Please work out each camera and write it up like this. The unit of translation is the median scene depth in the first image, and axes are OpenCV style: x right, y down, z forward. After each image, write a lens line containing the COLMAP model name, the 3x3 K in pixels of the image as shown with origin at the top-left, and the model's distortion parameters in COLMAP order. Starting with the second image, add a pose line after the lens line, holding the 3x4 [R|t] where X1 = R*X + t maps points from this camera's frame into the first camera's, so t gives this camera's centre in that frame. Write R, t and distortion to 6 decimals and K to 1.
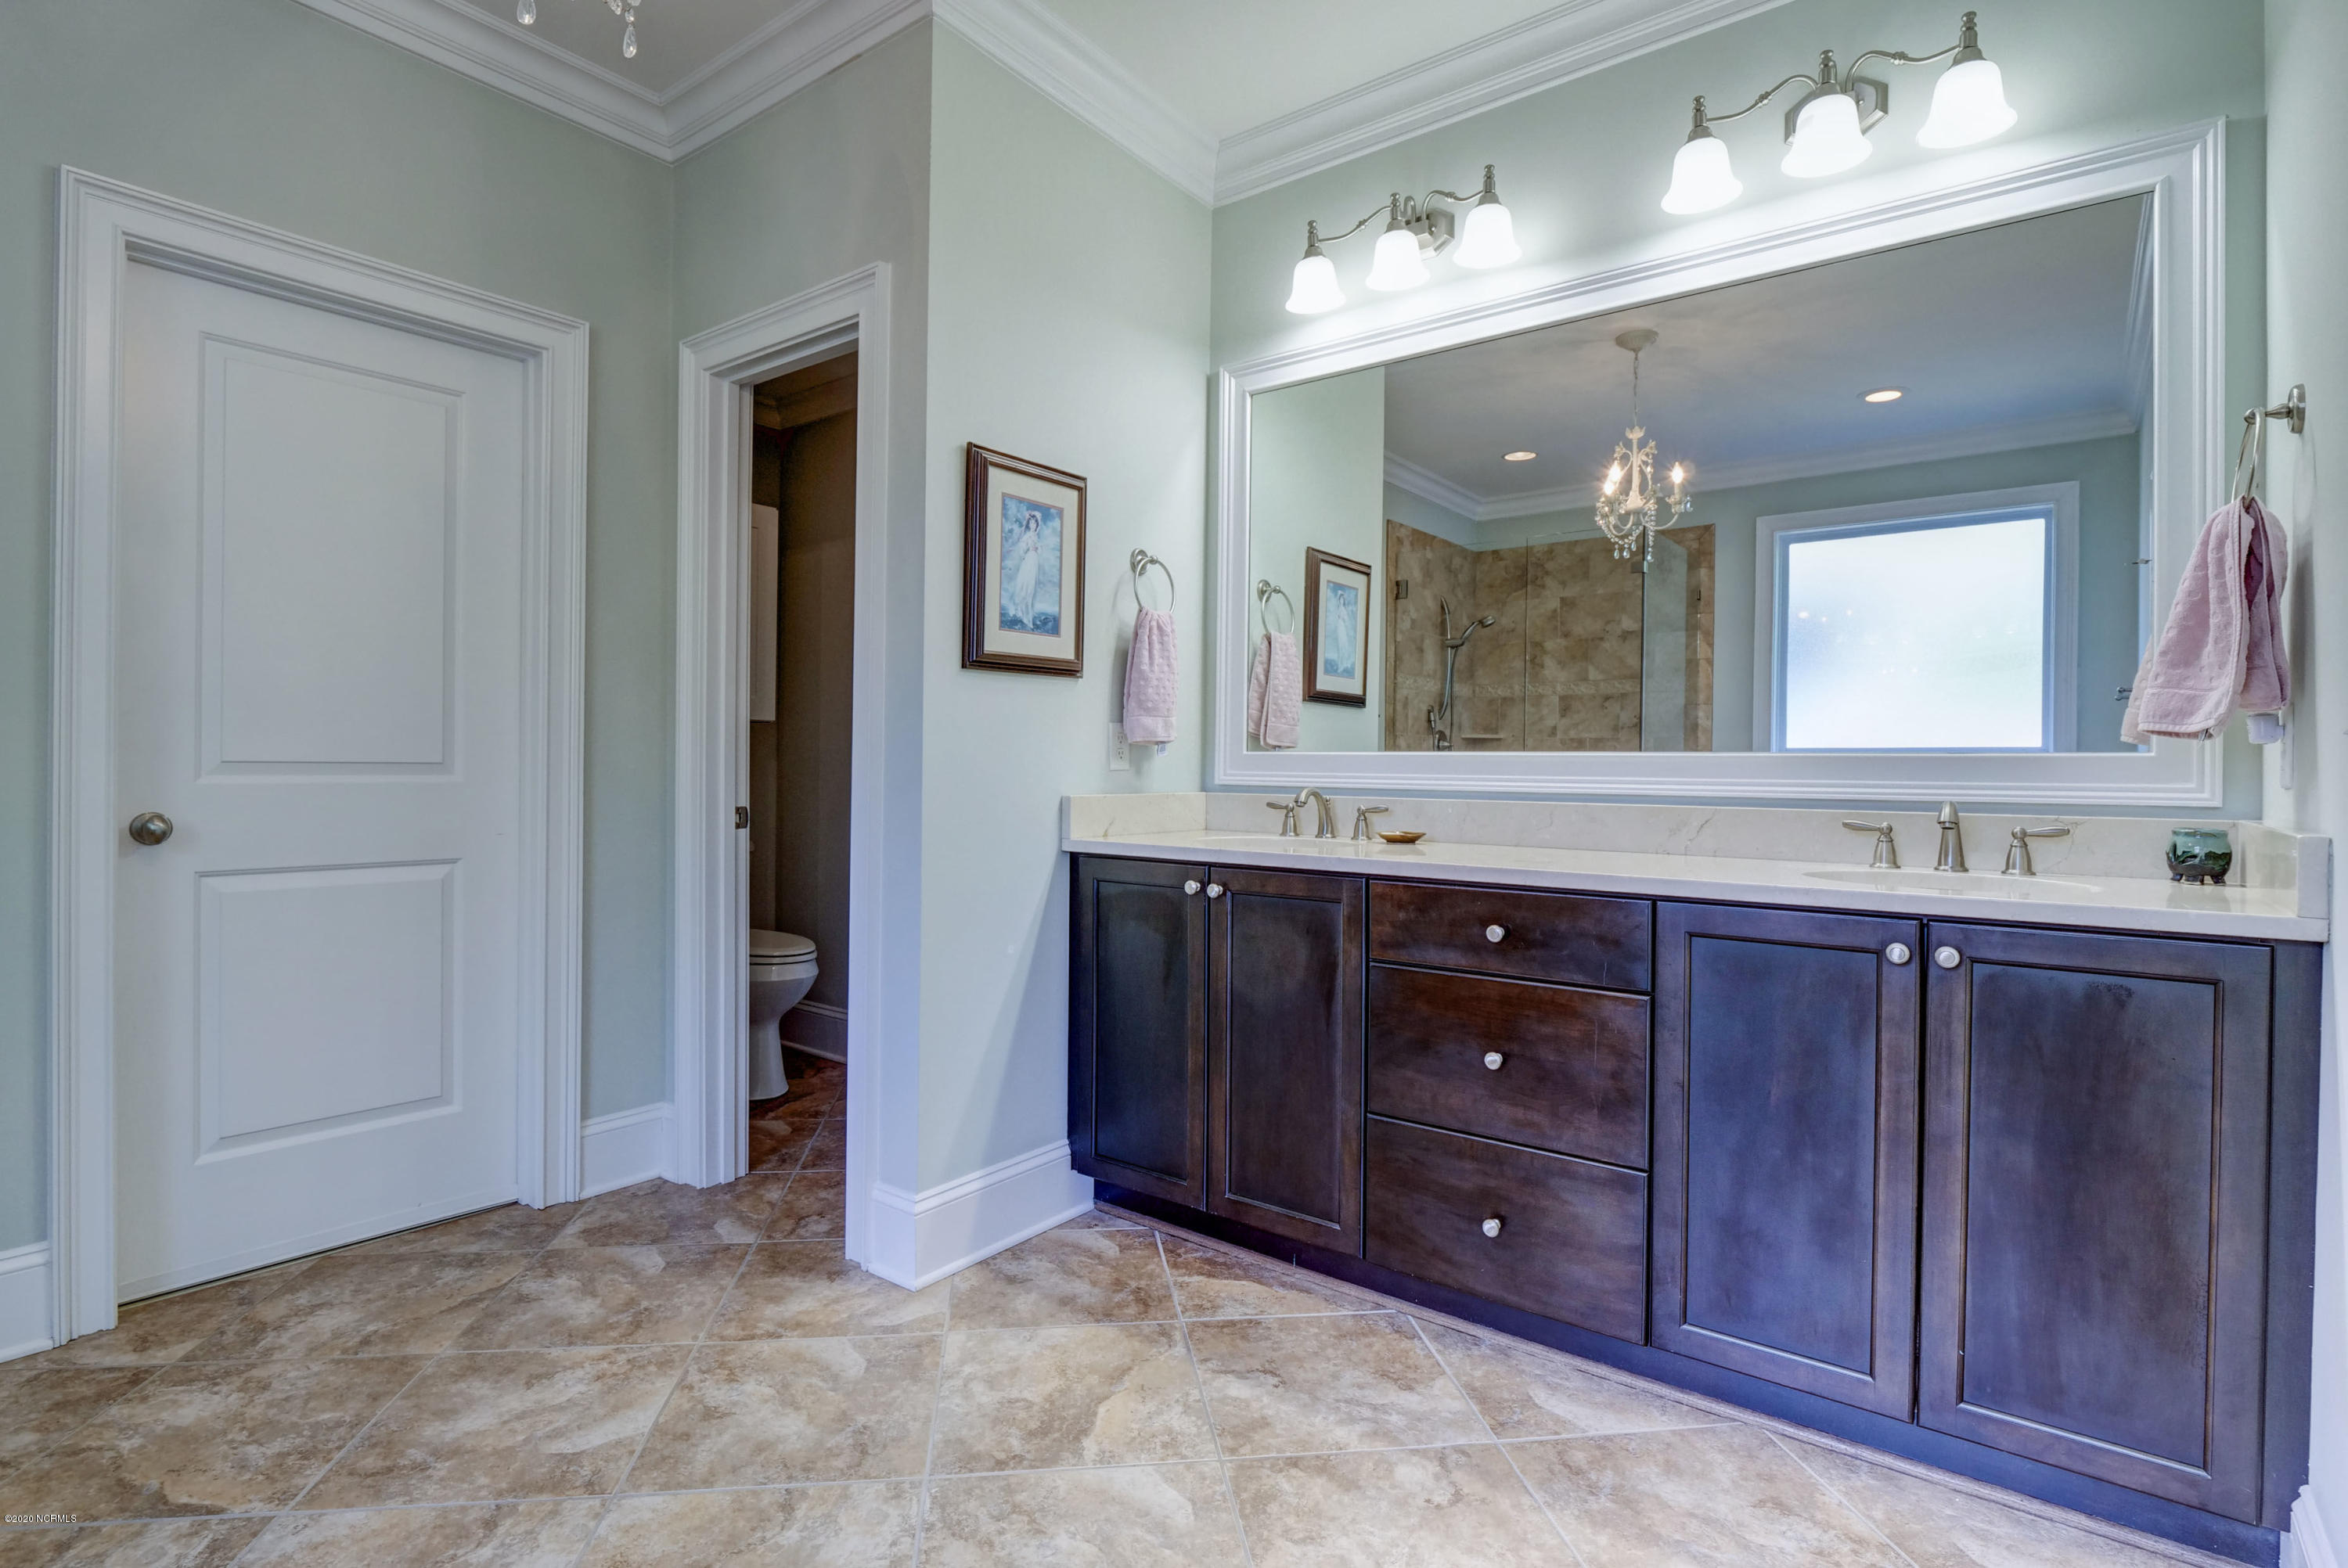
lens RADIAL K [[1136.9, 0, 1171.6], [0, 1136.9, 774.1], [0, 0, 1]] dist [-0.019842, -0.000368]
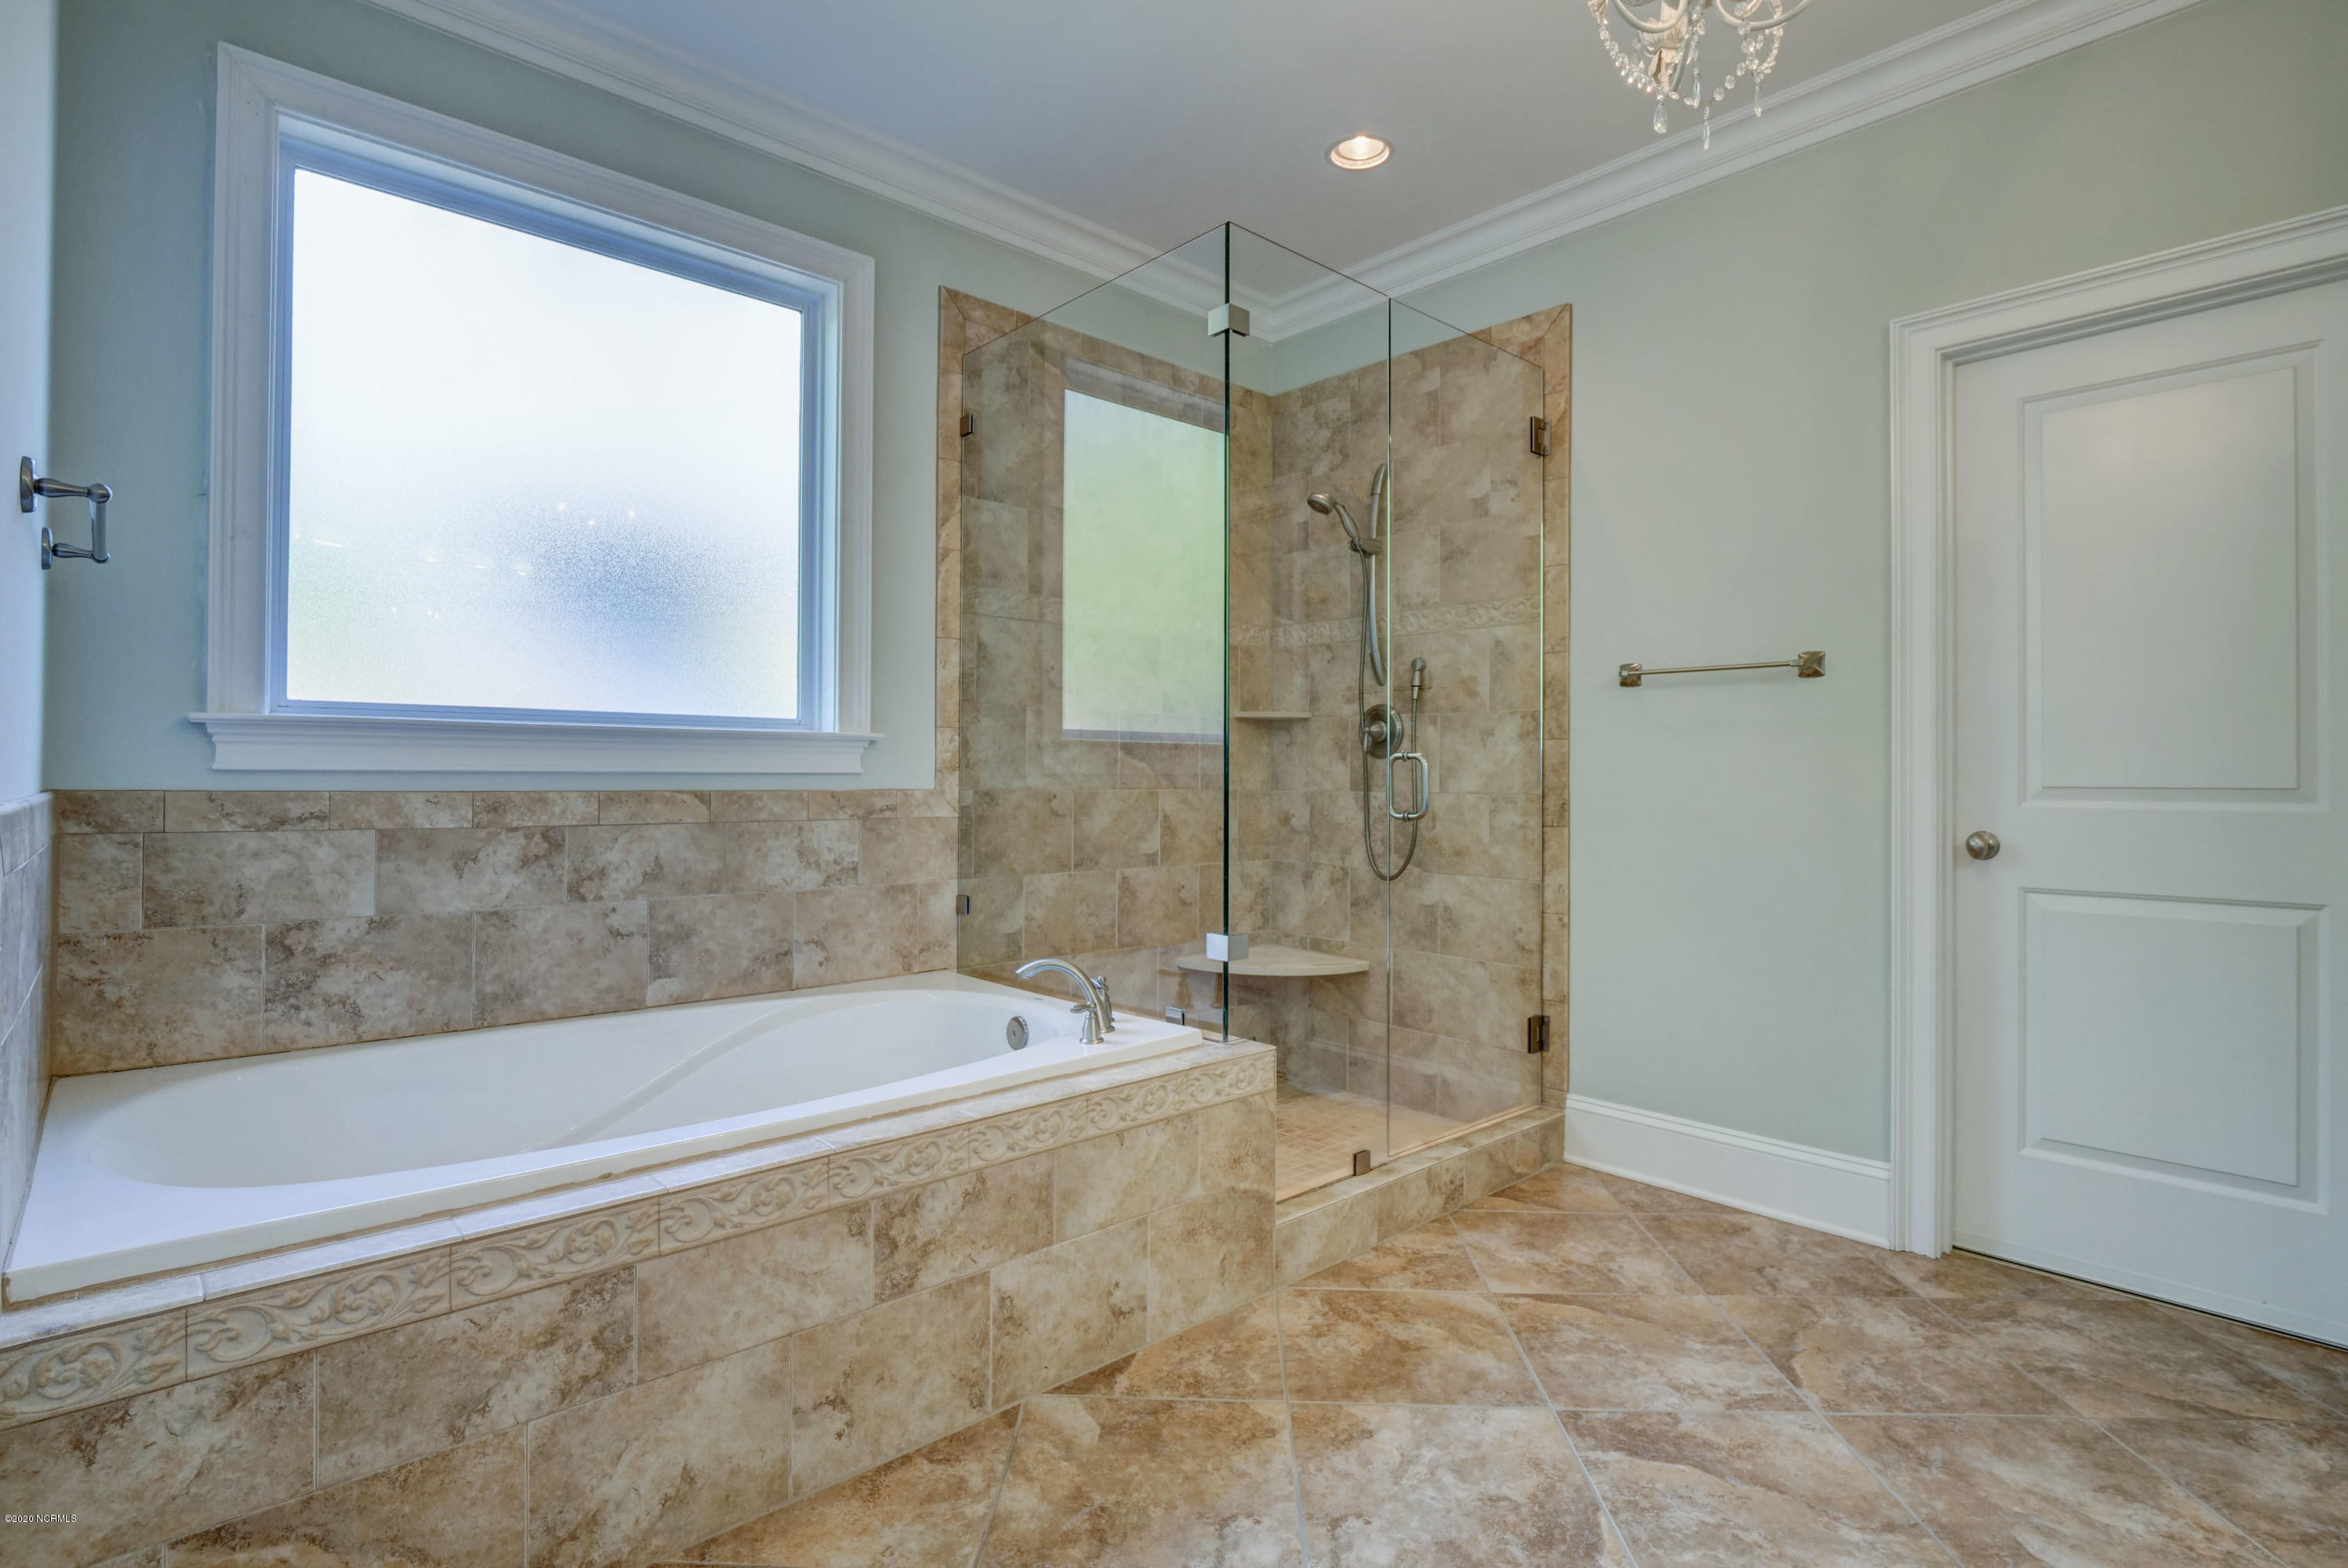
lens RADIAL K [[1136.9, 0, 1168.9], [0, 1136.9, 780.3], [0, 0, 1]] dist [-0.019842, -0.000368]
pose [[-0.179971, -0.010530, -0.983615, 0.381022], [-0.014096, 0.999868, -0.008124, 0.002774], [0.983571, 0.012403, -0.180096, 0.382699]]
